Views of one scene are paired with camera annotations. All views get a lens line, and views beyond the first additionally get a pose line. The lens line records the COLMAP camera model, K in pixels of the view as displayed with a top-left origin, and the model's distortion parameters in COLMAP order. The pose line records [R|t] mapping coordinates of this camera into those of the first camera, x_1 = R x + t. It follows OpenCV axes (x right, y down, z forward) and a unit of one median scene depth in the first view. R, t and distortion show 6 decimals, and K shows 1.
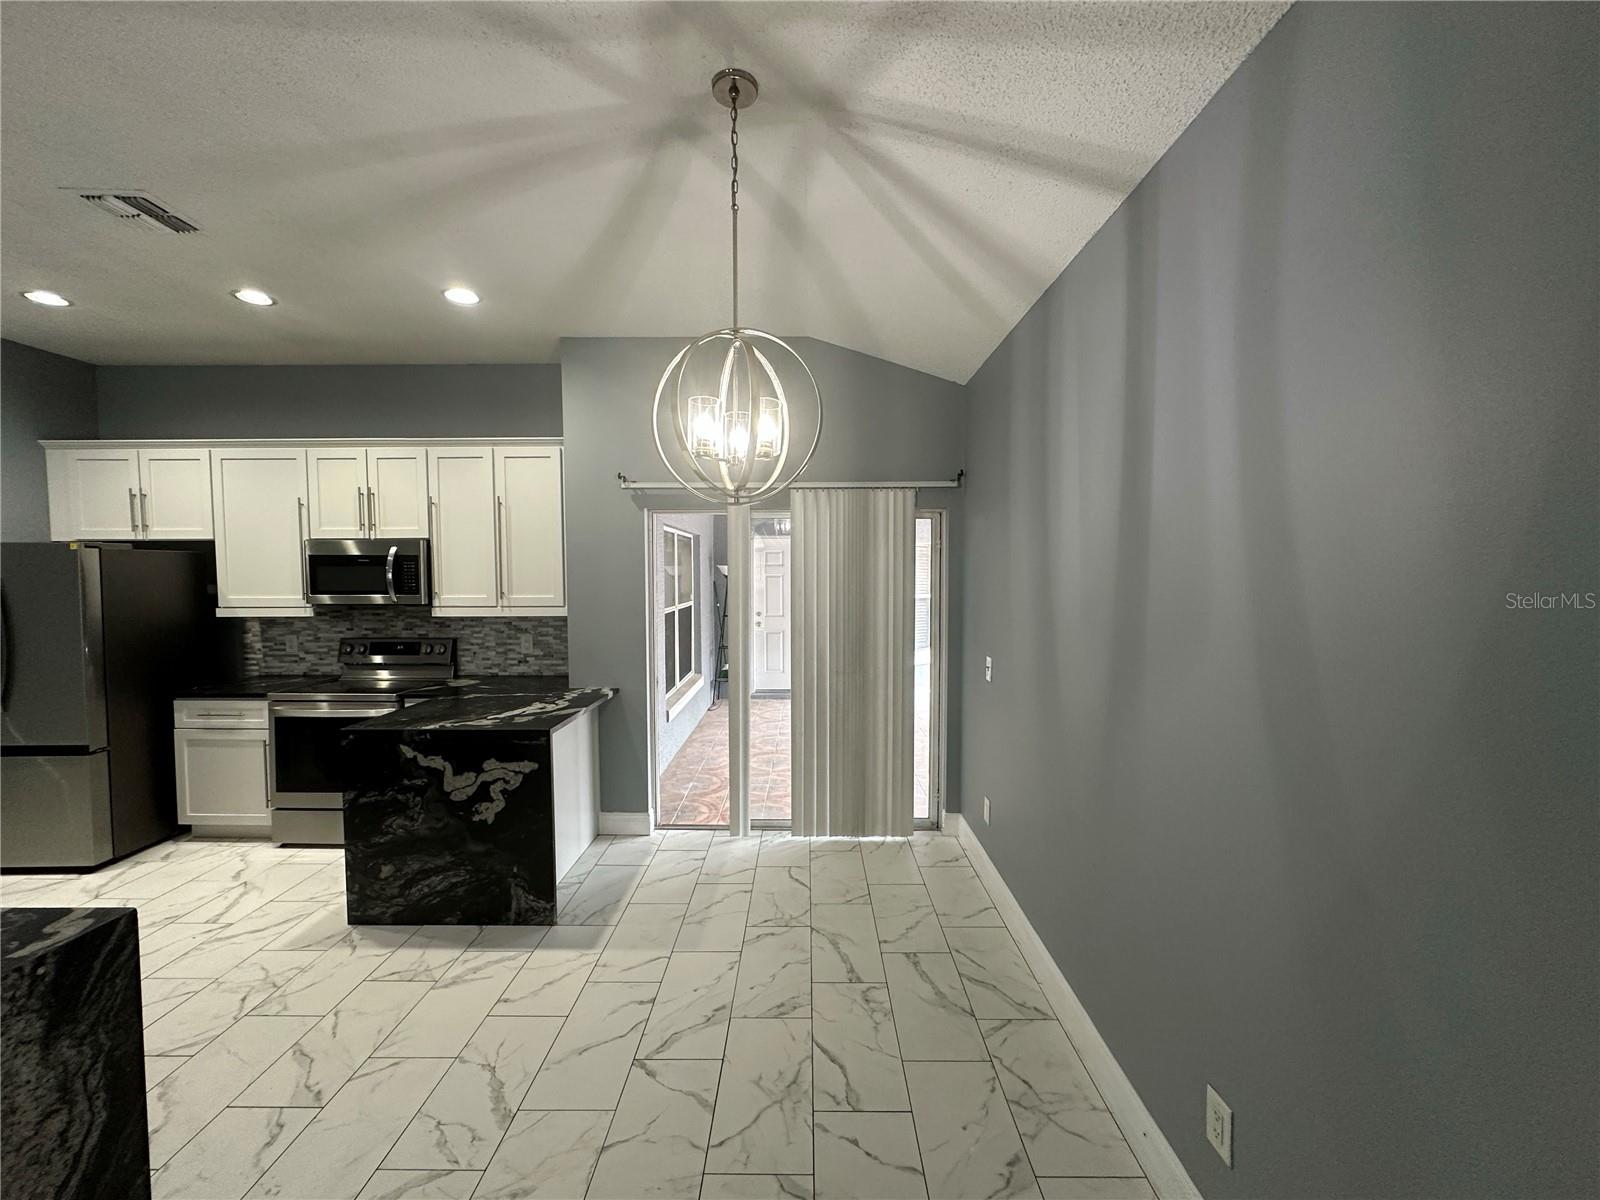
lens RADIAL K [[636.8, 0, 801.4], [0, 636.8, 598.9], [0, 0, 1]] dist [-0.003363, 0.000565]
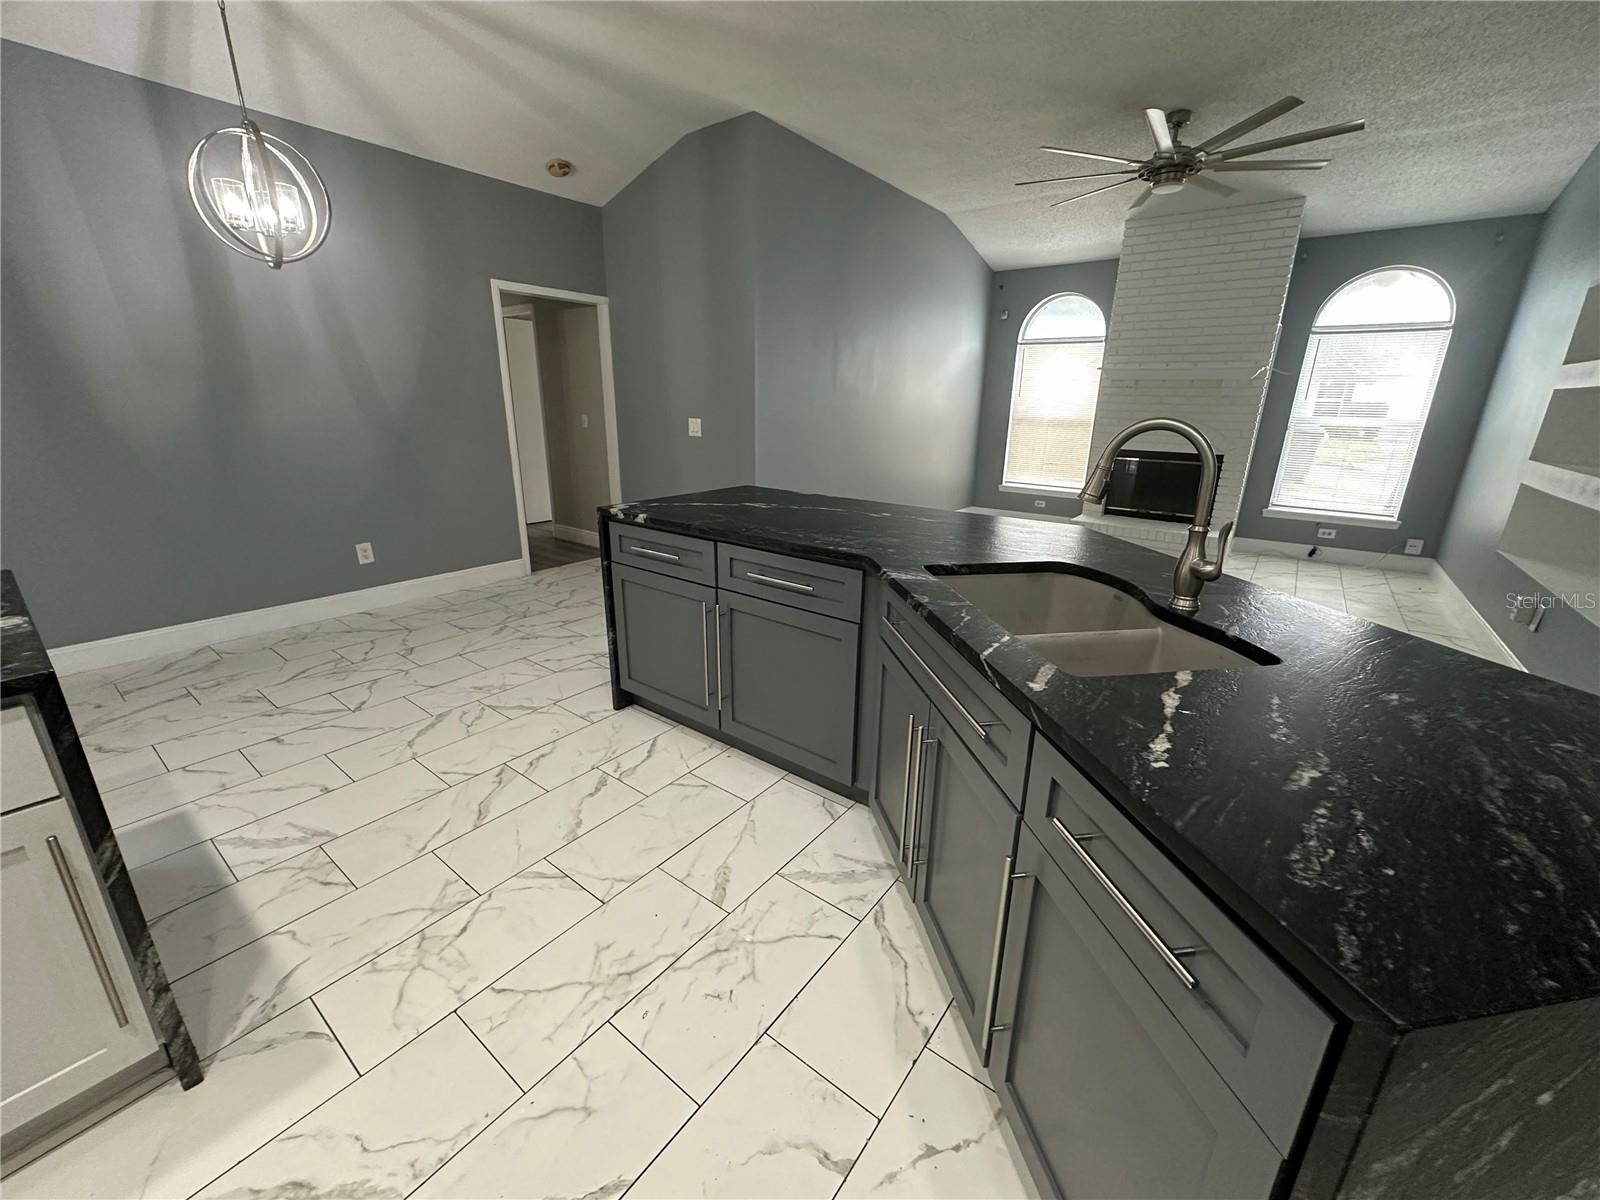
lens RADIAL K [[636.8, 0, 802.6], [0, 636.8, 602.9], [0, 0, 1]] dist [-0.003363, 0.000565]
pose [[-0.801977, -0.192338, 0.565543, -0.938981], [0.011218, 0.941729, 0.336185, 0.041455], [-0.597250, 0.275957, -0.753087, 0.753674]]
